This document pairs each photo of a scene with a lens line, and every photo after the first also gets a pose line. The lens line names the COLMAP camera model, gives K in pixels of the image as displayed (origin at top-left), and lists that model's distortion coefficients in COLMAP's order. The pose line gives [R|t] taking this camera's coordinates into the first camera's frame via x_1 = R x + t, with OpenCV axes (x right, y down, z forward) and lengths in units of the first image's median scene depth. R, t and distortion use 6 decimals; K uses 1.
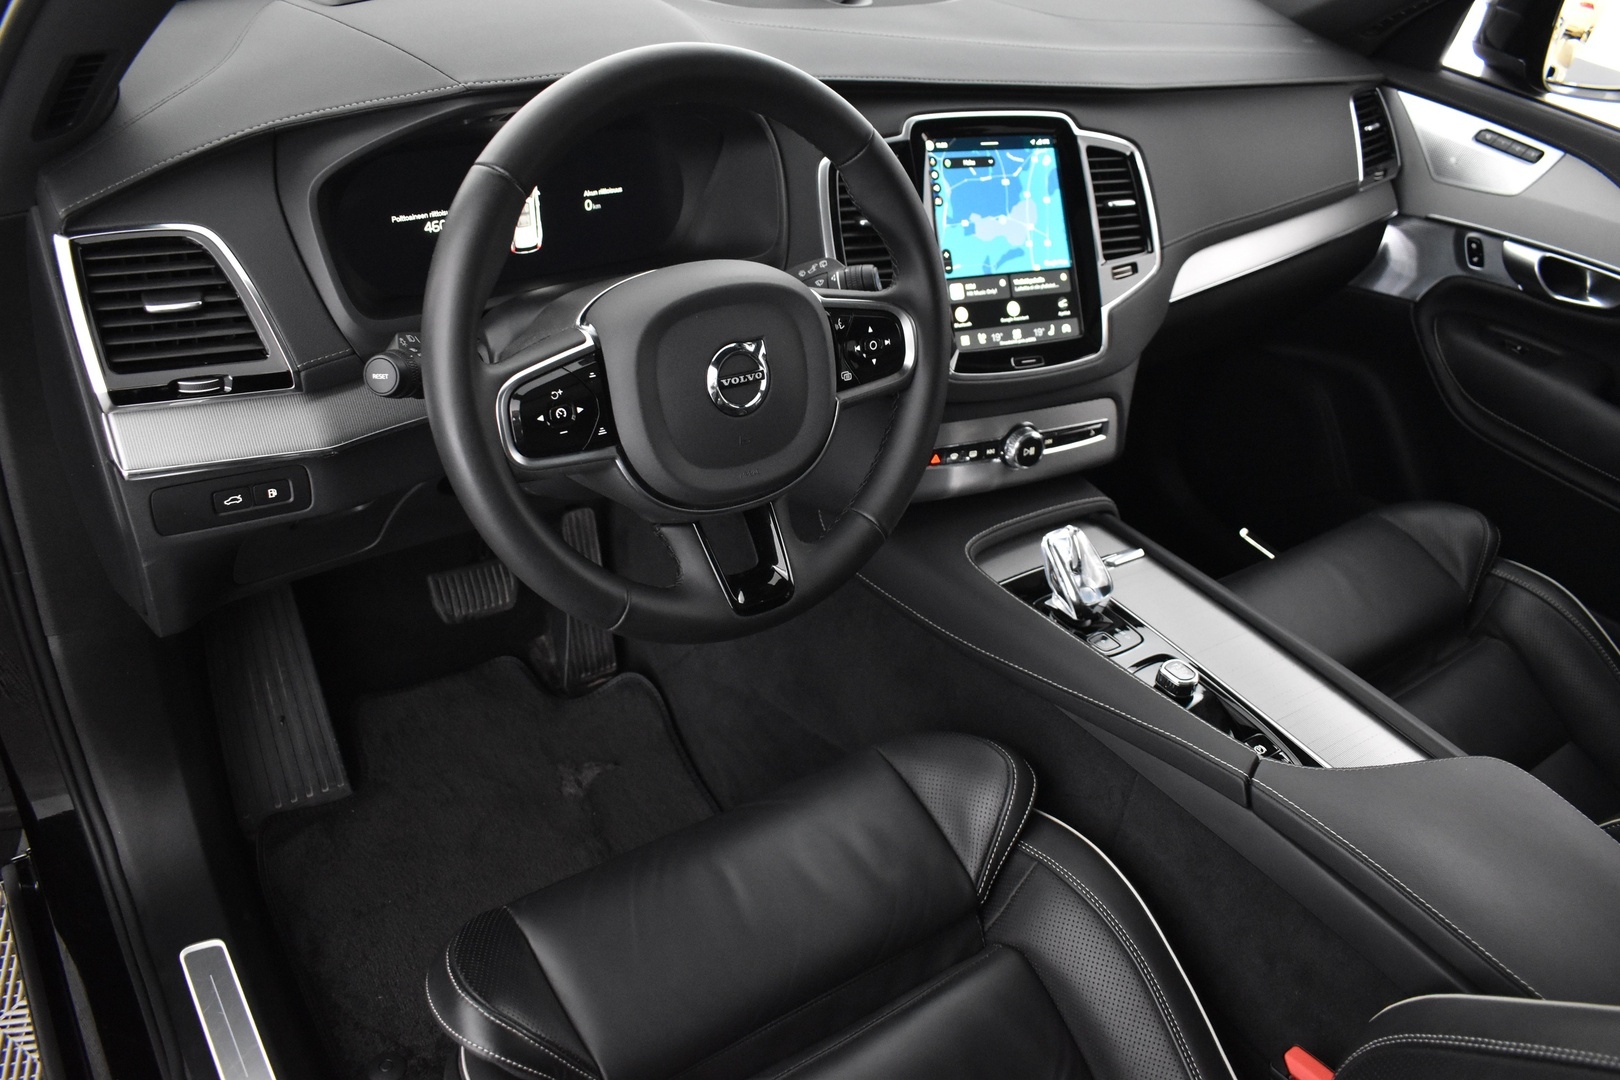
lens RADIAL K [[1262.7, 0, 810.0], [0, 1262.7, 540.0], [0, 0, 1]] dist [-0.087926, 0.012812]
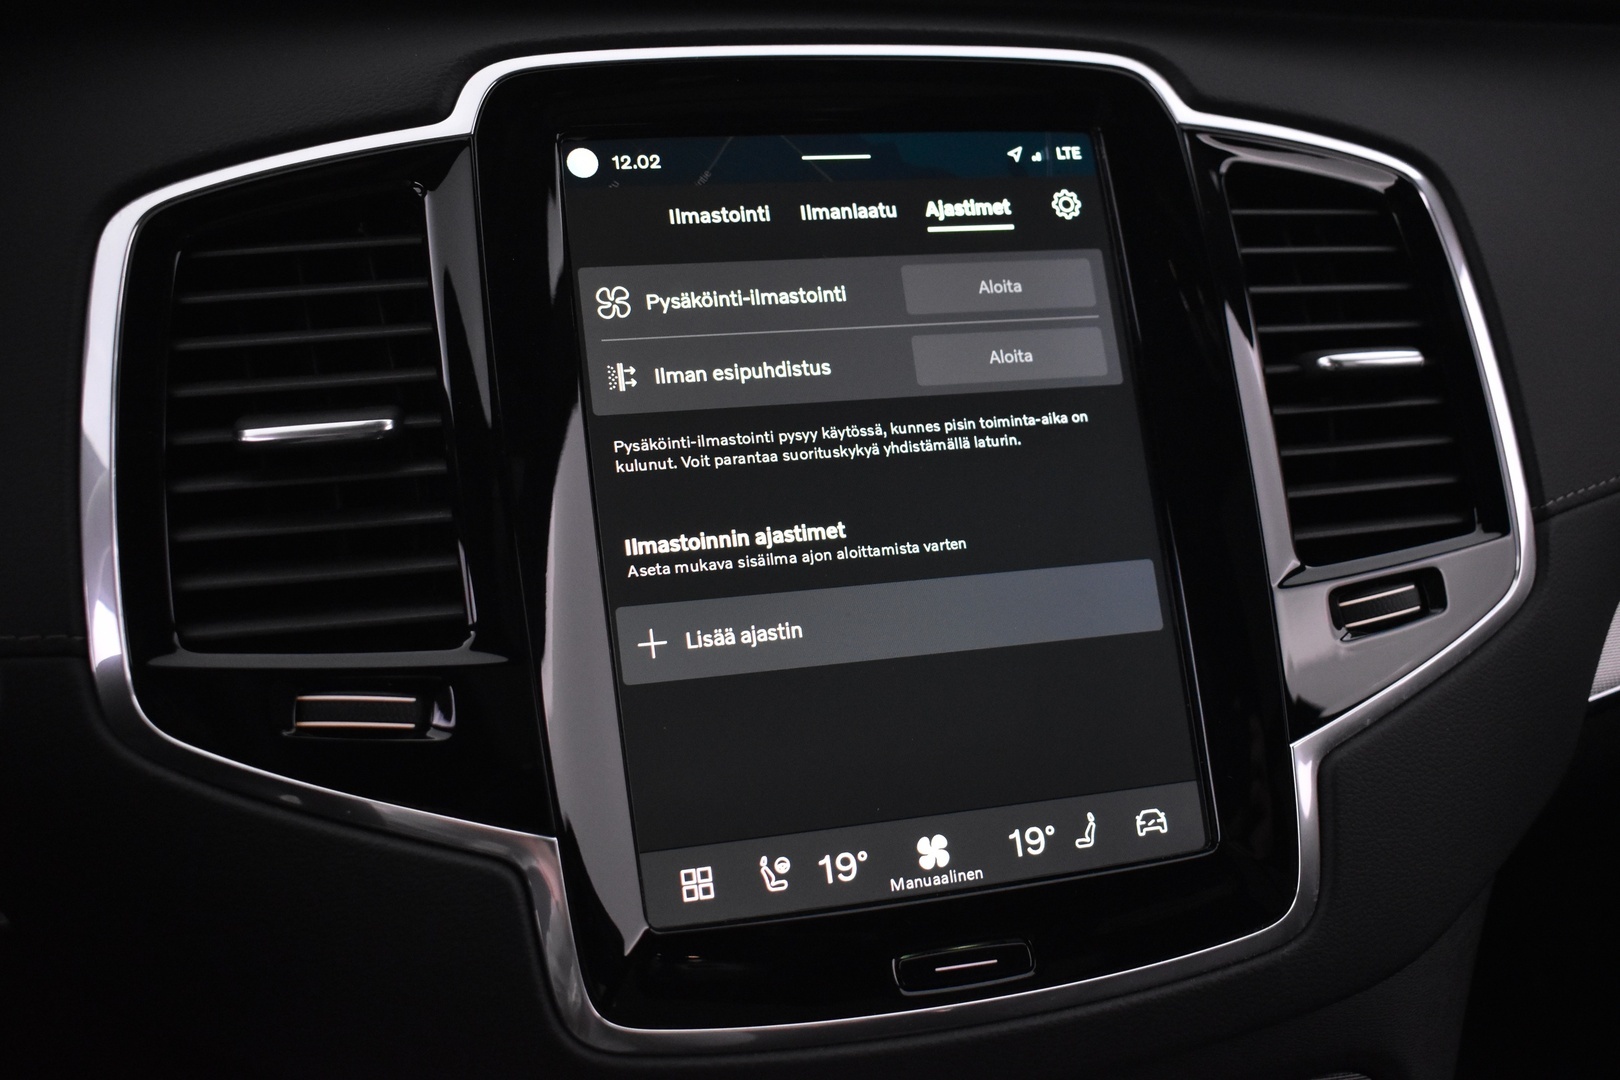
lens RADIAL K [[1788.9, 0, 810.0], [0, 1788.9, 540.0], [0, 0, 1]] dist [-0.008816, -0.237004]
pose [[0.980005, -0.008705, -0.198784, 0.215767], [-0.036558, 0.974157, -0.222892, -0.144755], [0.195587, 0.225703, 0.954361, 0.635579]]
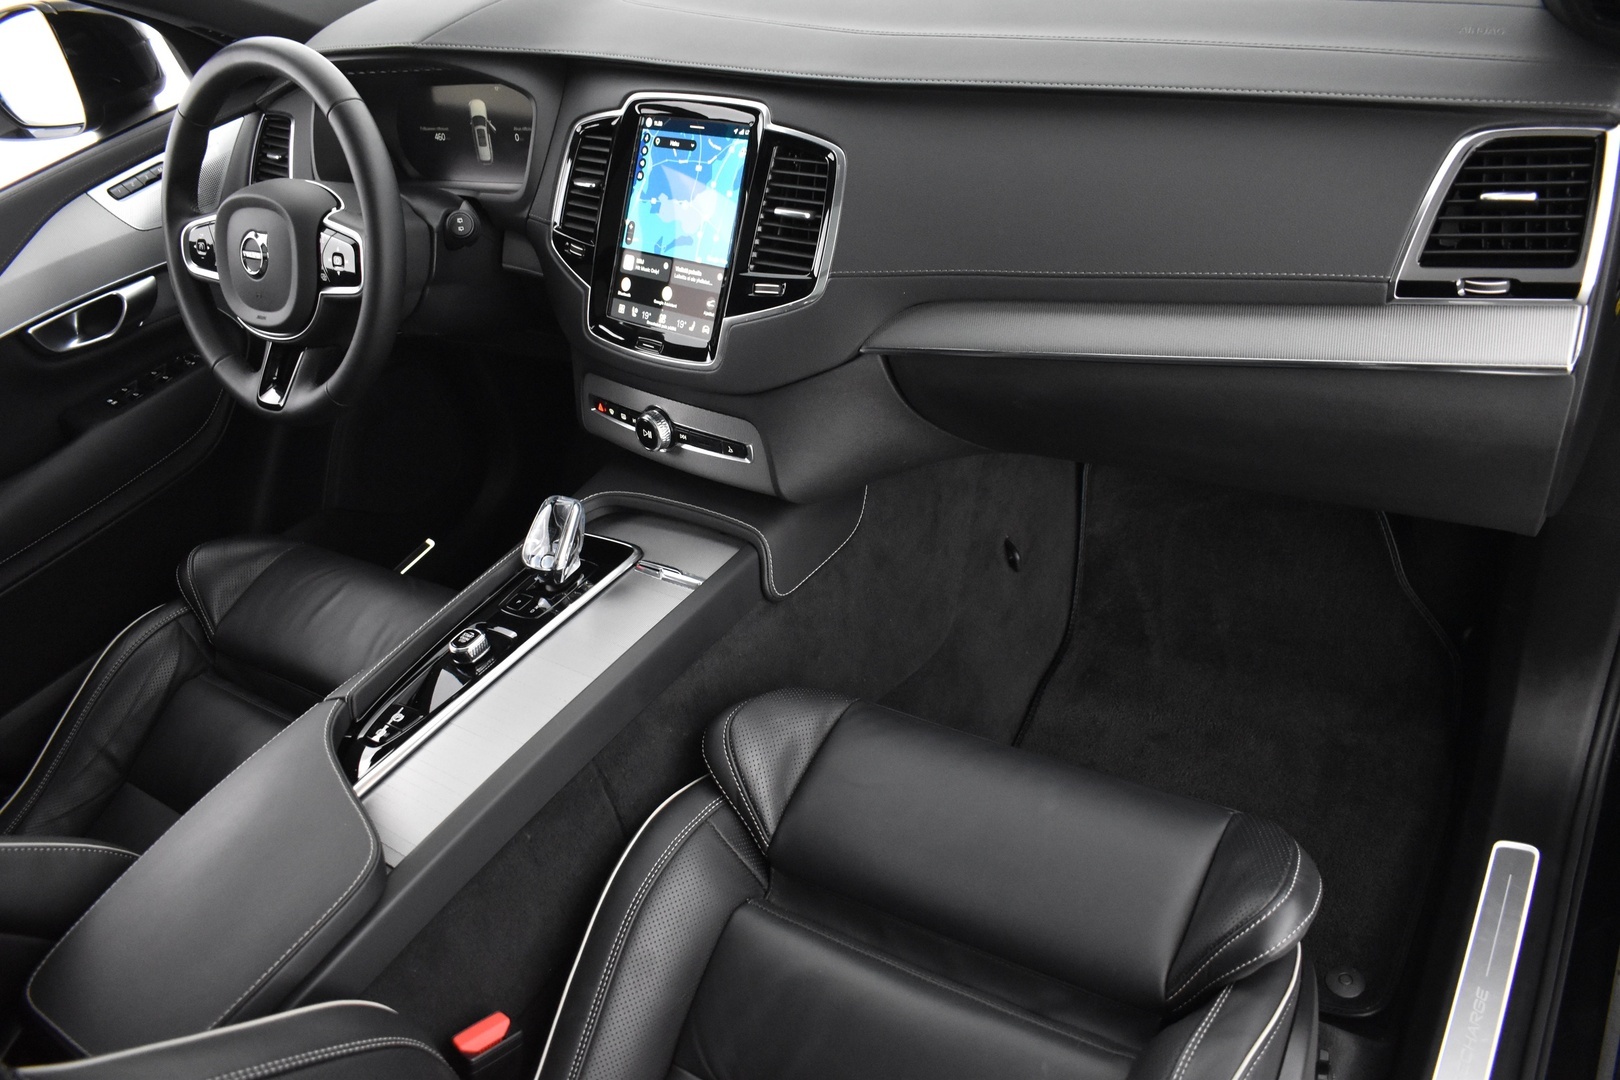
lens RADIAL K [[1262.7, 0, 810.0], [0, 1262.7, 540.0], [0, 0, 1]] dist [-0.087926, 0.012812]
pose [[0.355268, 0.397507, -0.846034, 1.140588], [-0.331641, 0.899800, 0.283505, -0.332472], [0.873956, 0.179859, 0.451499, 0.687274]]
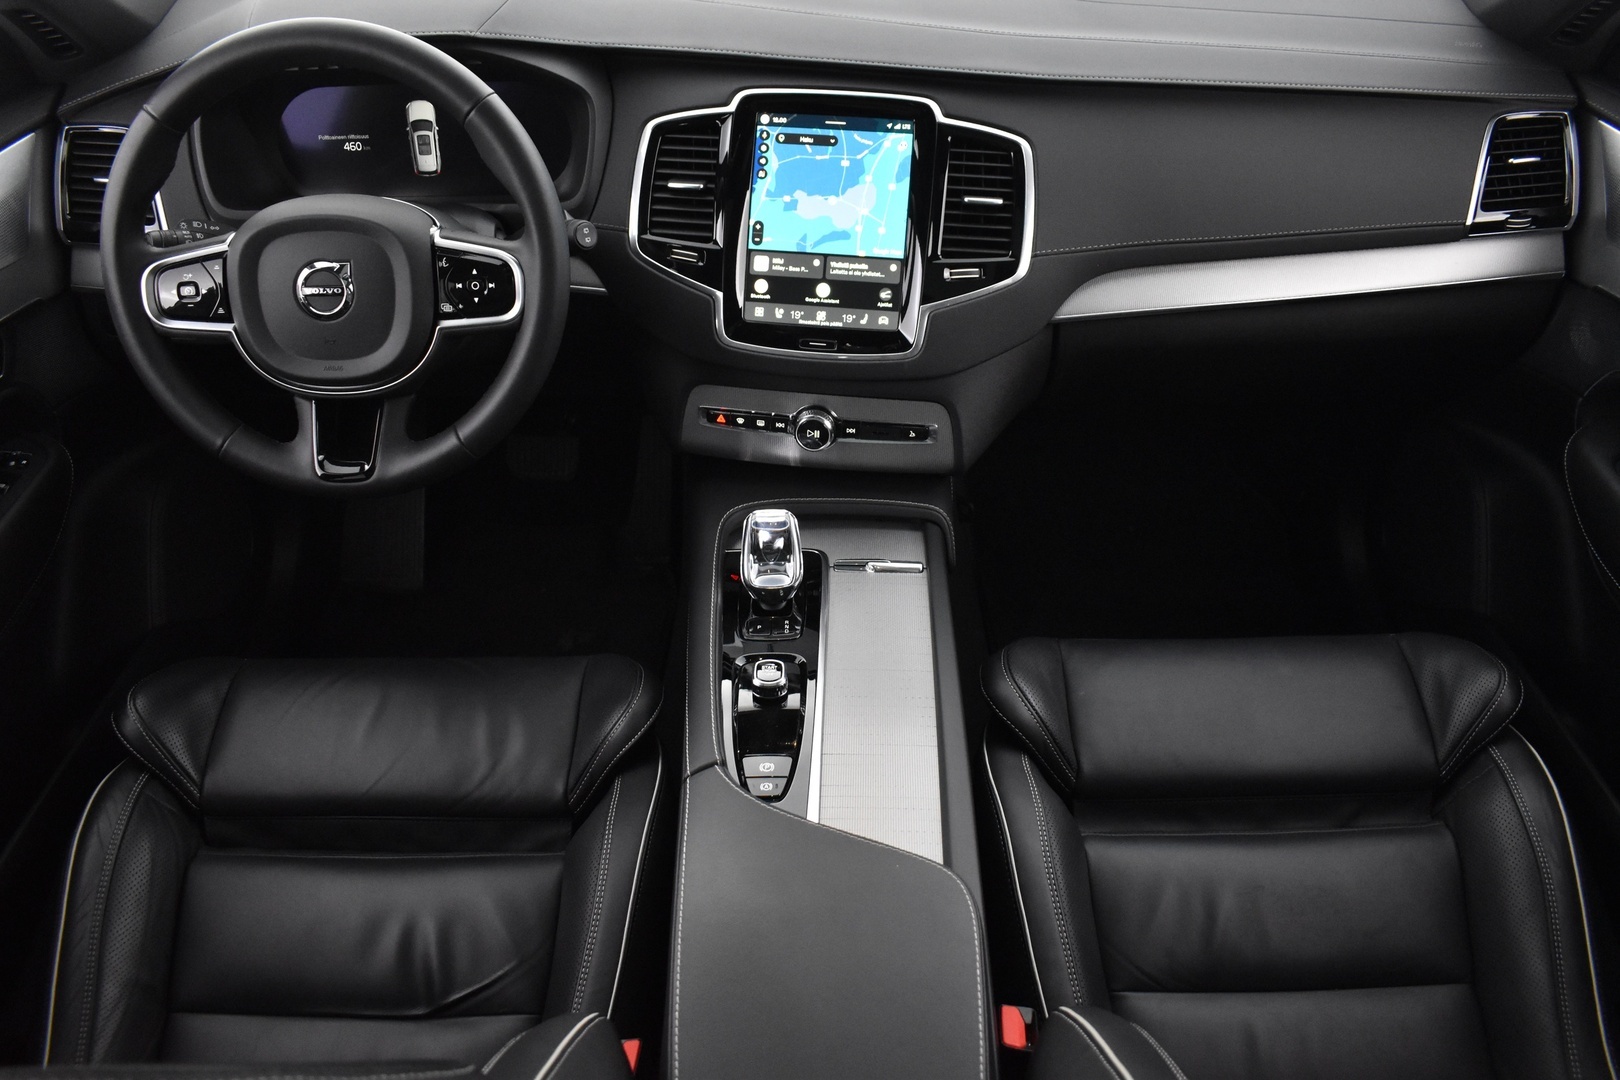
lens RADIAL K [[1262.7, 0, 810.0], [0, 1262.7, 540.0], [0, 0, 1]] dist [-0.087926, 0.012812]
pose [[0.820641, 0.266758, -0.505360, 0.717851], [-0.246111, 0.963123, 0.108738, -0.099891], [0.515731, 0.035140, 0.856030, 0.146394]]
